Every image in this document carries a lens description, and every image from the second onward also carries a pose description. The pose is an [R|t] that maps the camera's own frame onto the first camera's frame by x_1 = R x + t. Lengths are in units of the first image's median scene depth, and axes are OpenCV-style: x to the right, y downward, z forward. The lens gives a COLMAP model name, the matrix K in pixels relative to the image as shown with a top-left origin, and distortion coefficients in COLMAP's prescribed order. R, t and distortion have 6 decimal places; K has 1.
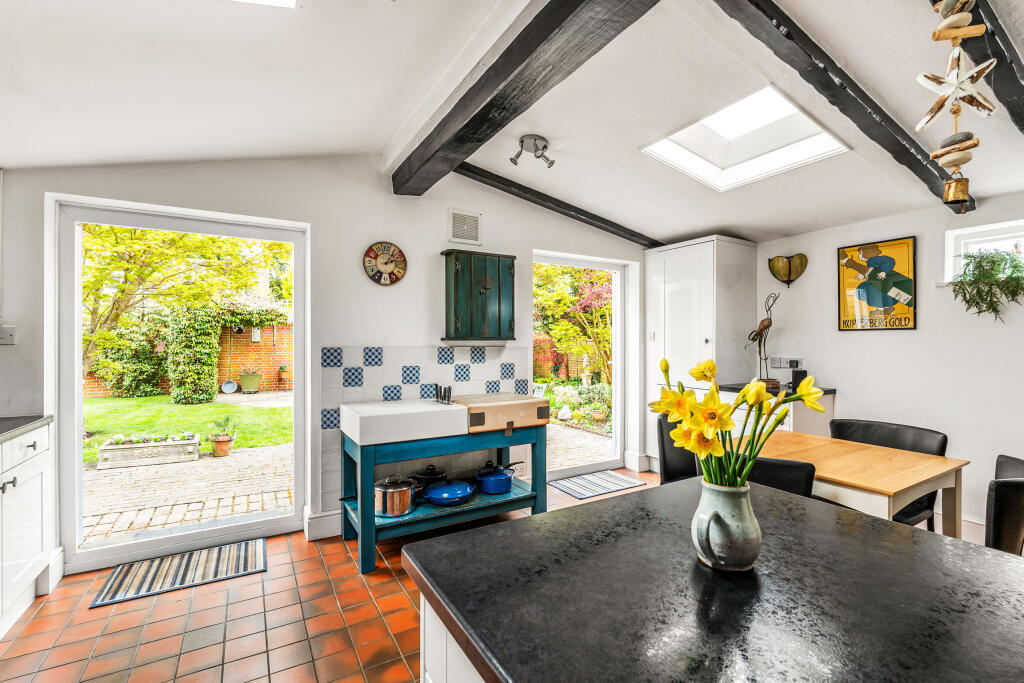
lens RADIAL K [[446.5, 0, 513.0], [0, 446.5, 345.0], [0, 0, 1]] dist [0.003278, 0.000330]
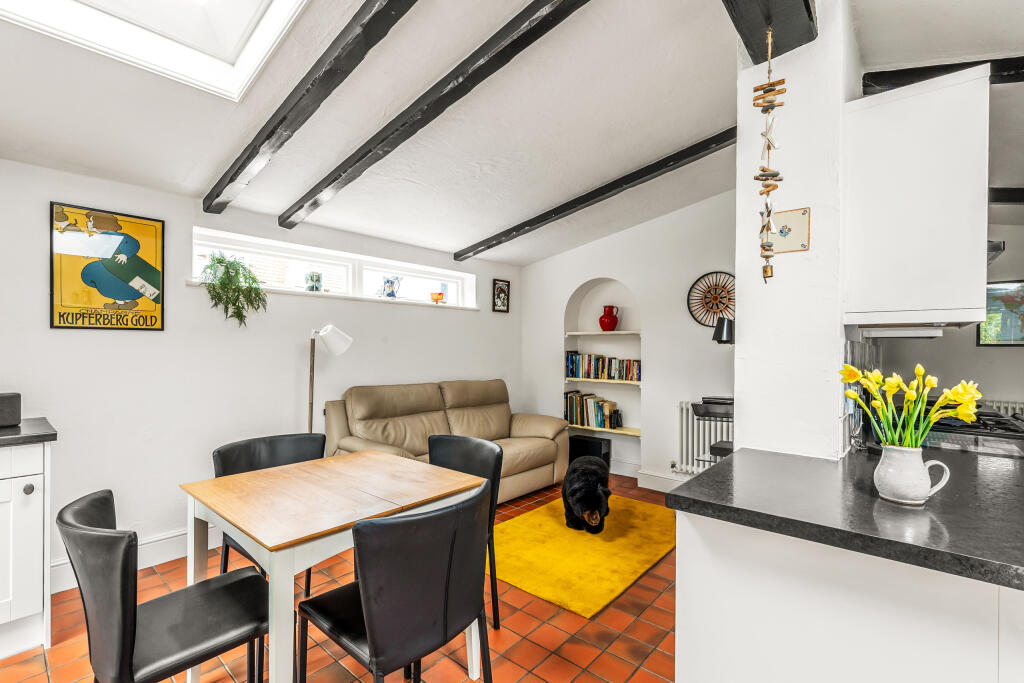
lens RADIAL K [[446.5, 0, 511.7], [0, 446.5, 342.7], [0, 0, 1]] dist [0.003278, 0.000330]
pose [[-0.313892, 0.002176, 0.949456, -0.120315], [-0.003209, 0.999989, -0.003353, -0.010920], [-0.949453, -0.004100, -0.313881, 0.629698]]
